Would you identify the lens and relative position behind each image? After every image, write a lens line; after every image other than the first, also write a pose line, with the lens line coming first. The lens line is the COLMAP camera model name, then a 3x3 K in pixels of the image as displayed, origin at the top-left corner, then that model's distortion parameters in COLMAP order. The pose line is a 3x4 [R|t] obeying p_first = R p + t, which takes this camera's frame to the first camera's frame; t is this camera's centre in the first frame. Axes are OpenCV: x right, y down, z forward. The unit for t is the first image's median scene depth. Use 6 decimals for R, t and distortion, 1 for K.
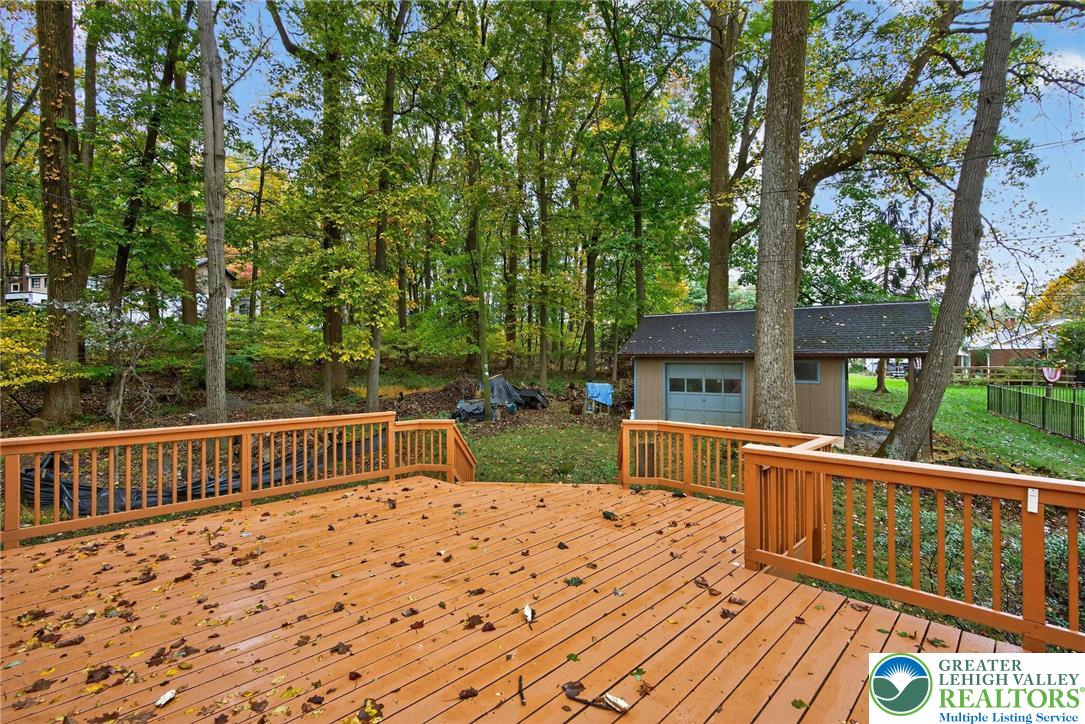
lens RADIAL K [[494.5, 0, 540.9], [0, 494.5, 353.7], [0, 0, 1]] dist [0.000914, 0.000202]
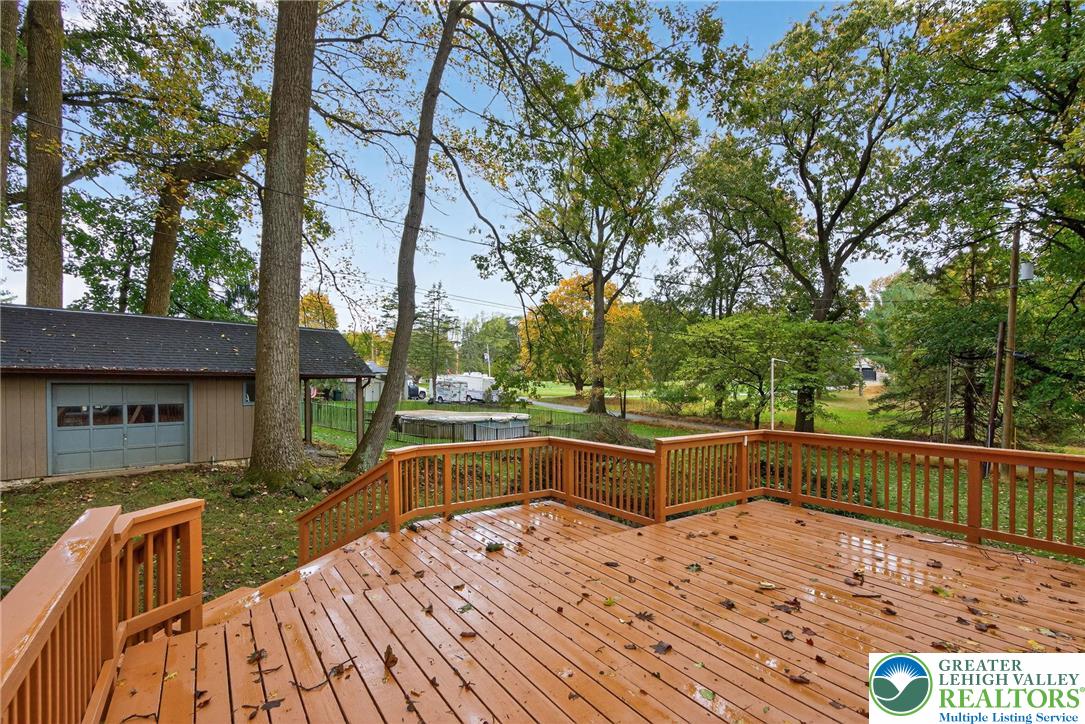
lens RADIAL K [[488.5, 0, 539.9], [0, 488.5, 362.0], [0, 0, 1]] dist [-0.000913, 0.000366]
pose [[0.198396, 0.049249, 0.978884, -1.211013], [-0.021266, 0.998718, -0.045937, 0.033015], [-0.979891, -0.011704, 0.199189, 1.175662]]
